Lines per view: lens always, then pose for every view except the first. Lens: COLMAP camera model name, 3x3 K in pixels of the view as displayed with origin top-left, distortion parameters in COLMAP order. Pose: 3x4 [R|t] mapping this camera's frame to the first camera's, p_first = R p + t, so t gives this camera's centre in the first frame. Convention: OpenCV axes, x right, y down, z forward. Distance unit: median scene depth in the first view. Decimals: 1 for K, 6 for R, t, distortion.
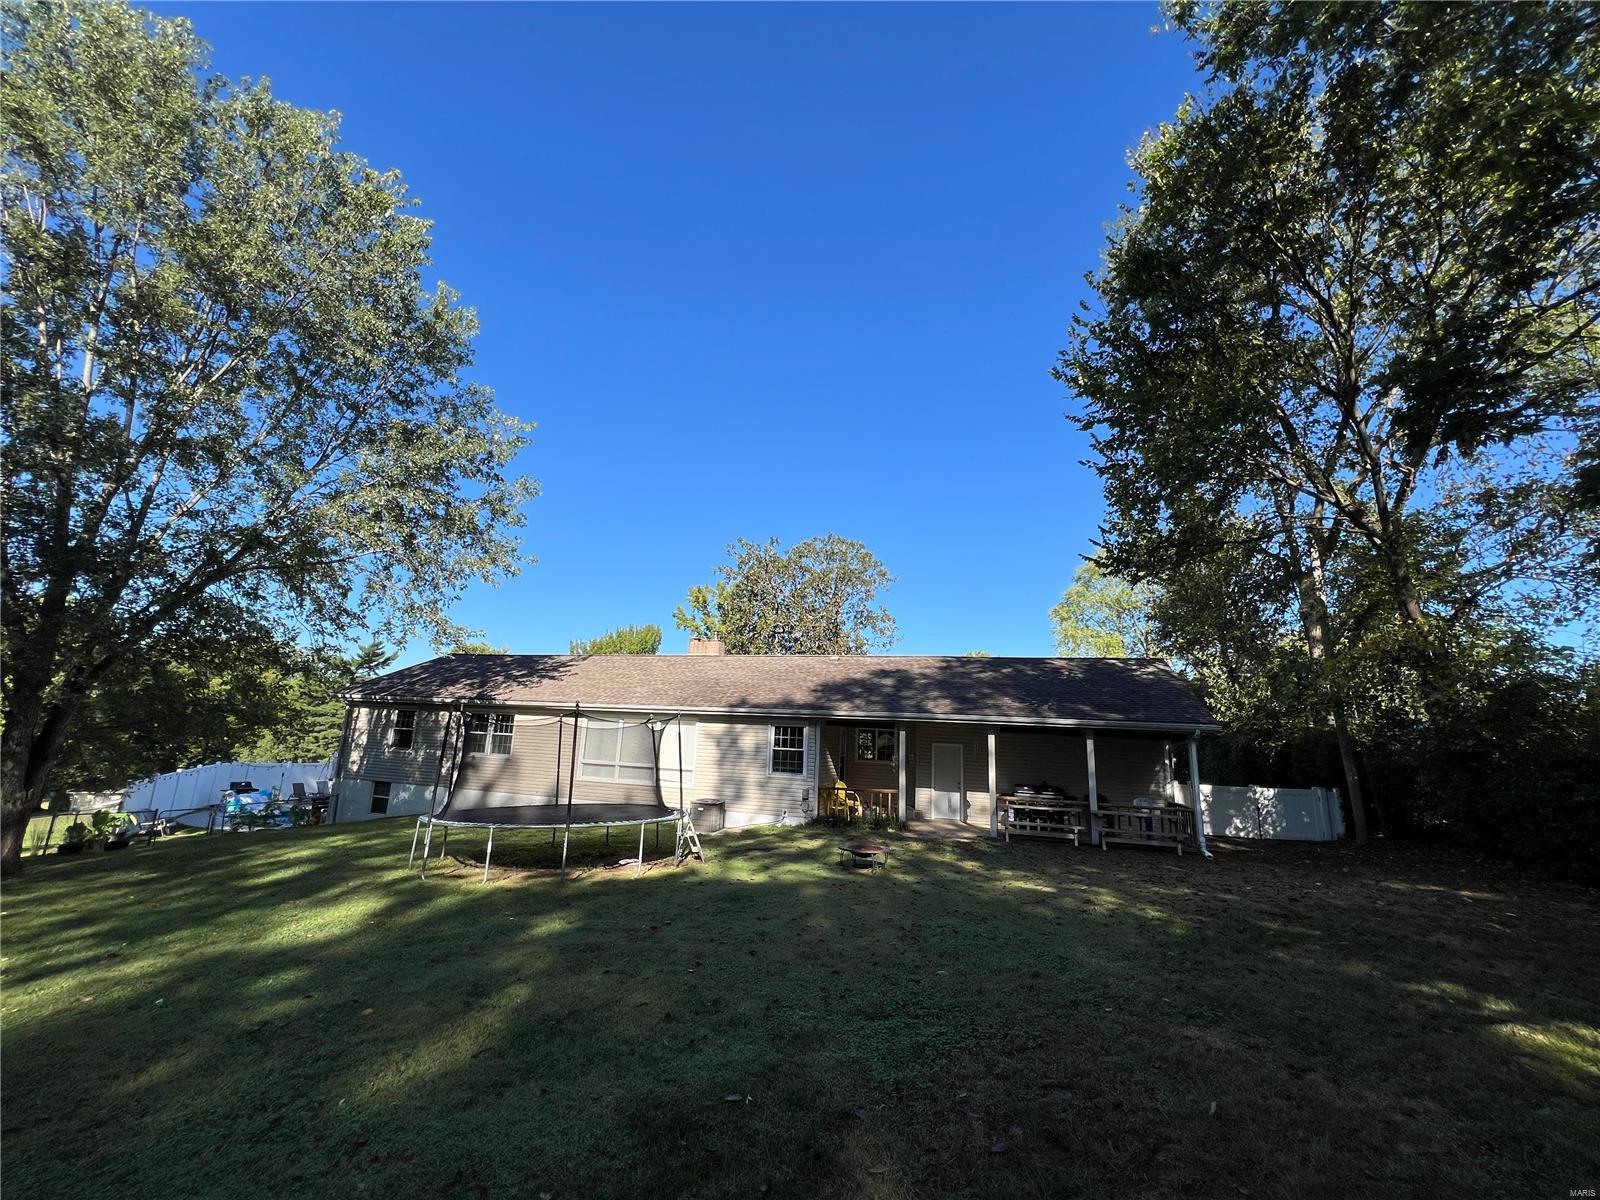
lens RADIAL K [[630.9, 0, 800.0], [0, 630.9, 600.0], [0, 0, 1]] dist [-0.001664, 0.000294]
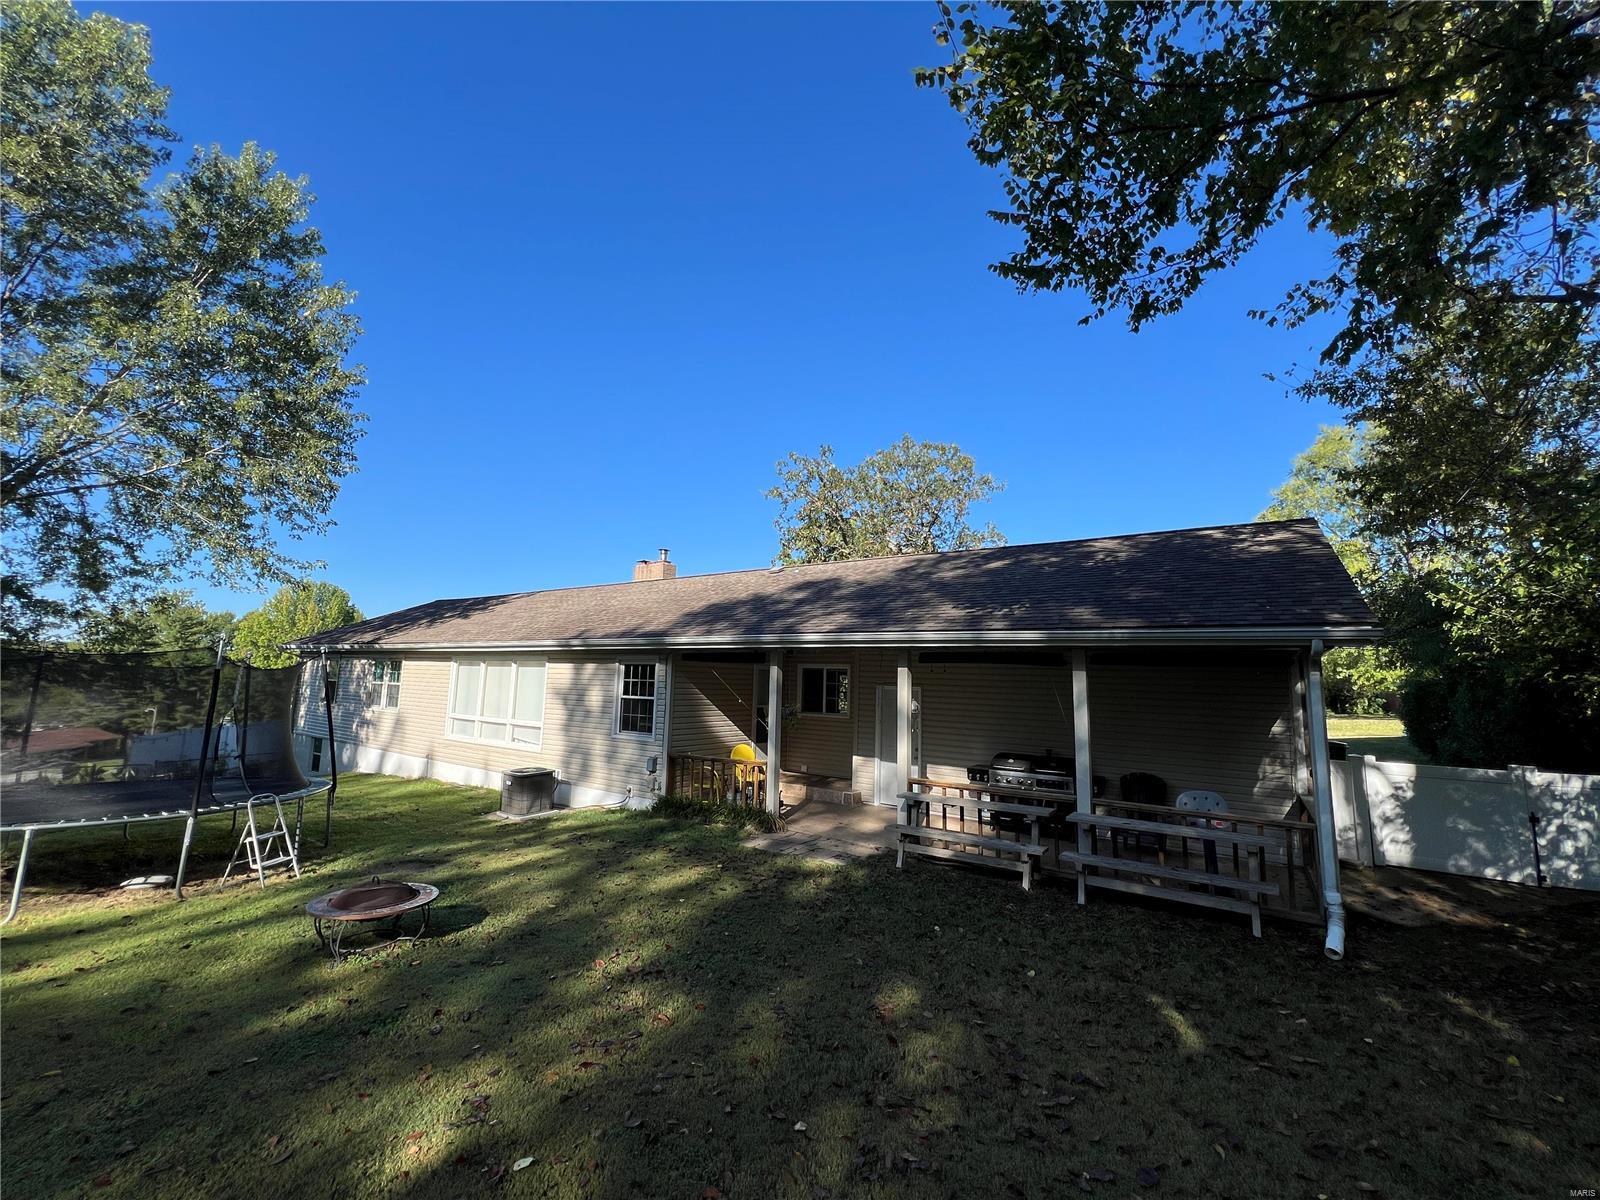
lens RADIAL K [[630.9, 0, 800.0], [0, 630.9, 600.0], [0, 0, 1]] dist [-0.001664, 0.000294]
pose [[0.953480, -0.056654, -0.296086, 0.356385], [0.078226, 0.995036, 0.061518, 0.105946], [0.291131, -0.081818, 0.953178, 0.421059]]
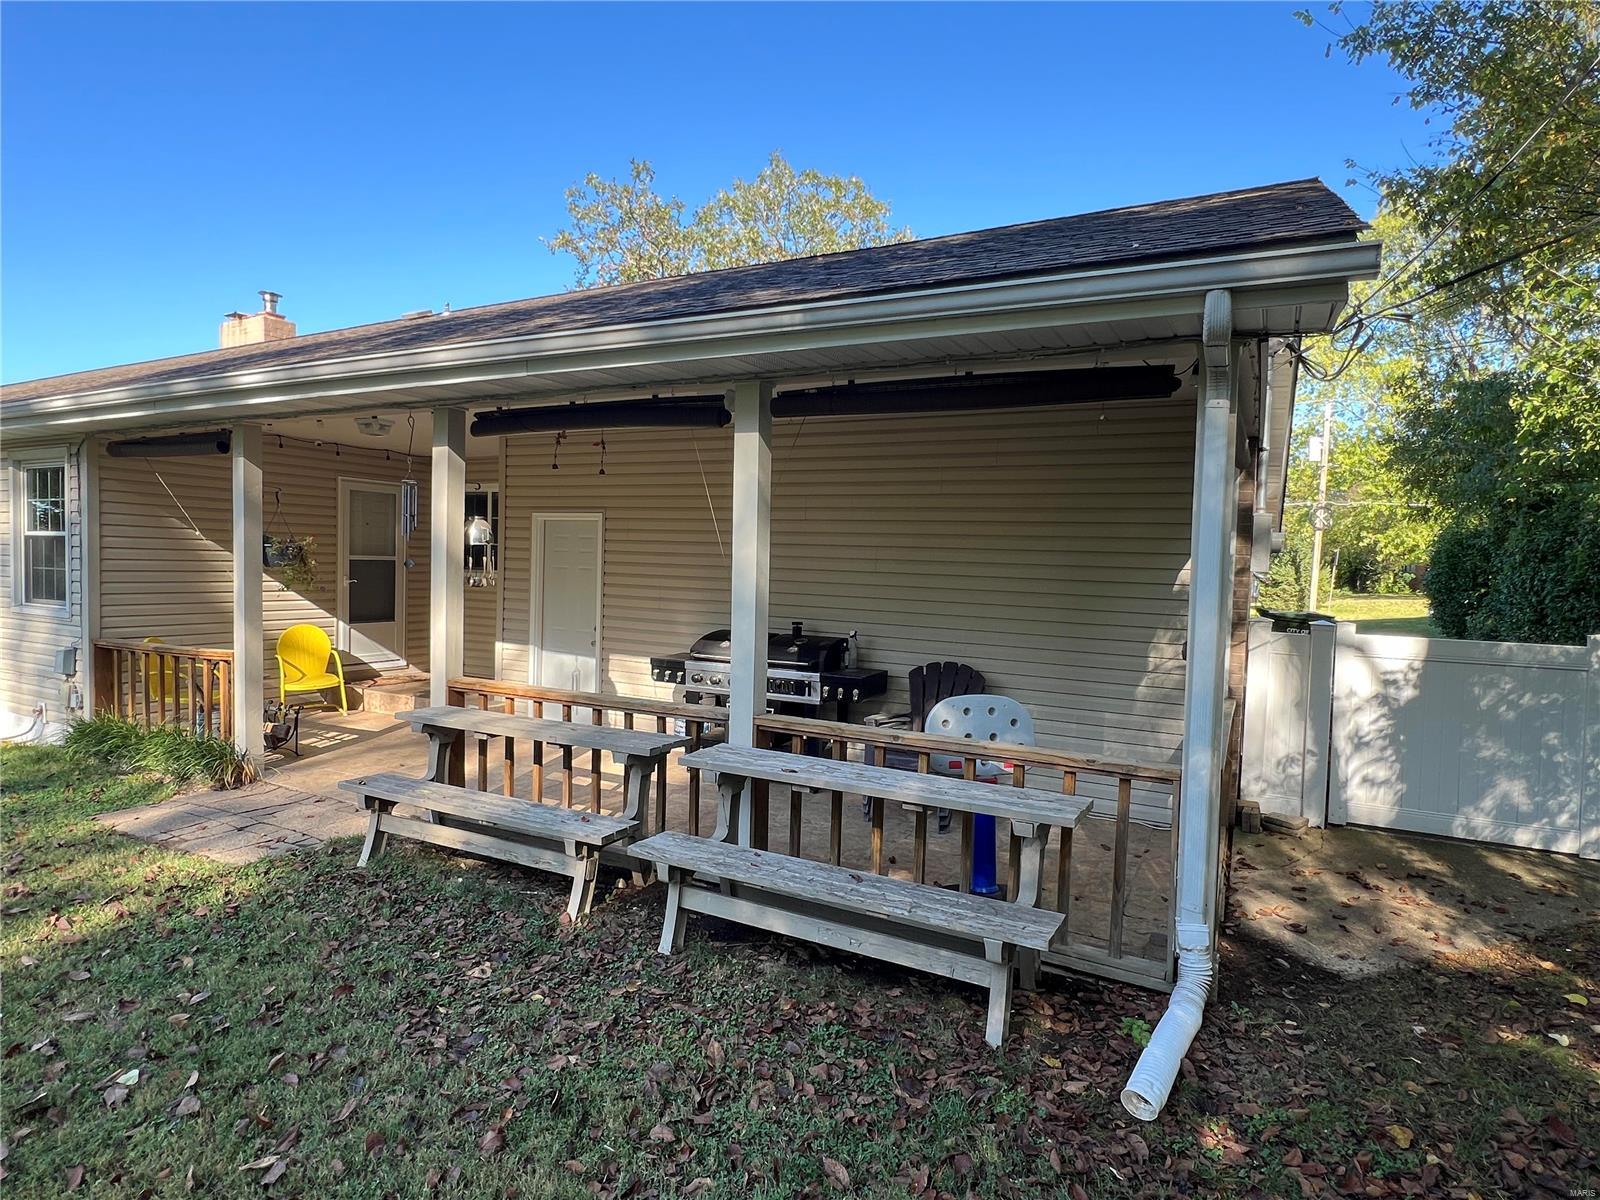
lens RADIAL K [[848.1, 0, 800.0], [0, 848.1, 600.0], [0, 0, 1]] dist [-0.002869, -0.001280]
pose [[0.981162, -0.008472, -0.192999, 0.473341], [0.055881, 0.968775, 0.241564, 0.185514], [0.184926, -0.247798, 0.950999, 0.639189]]
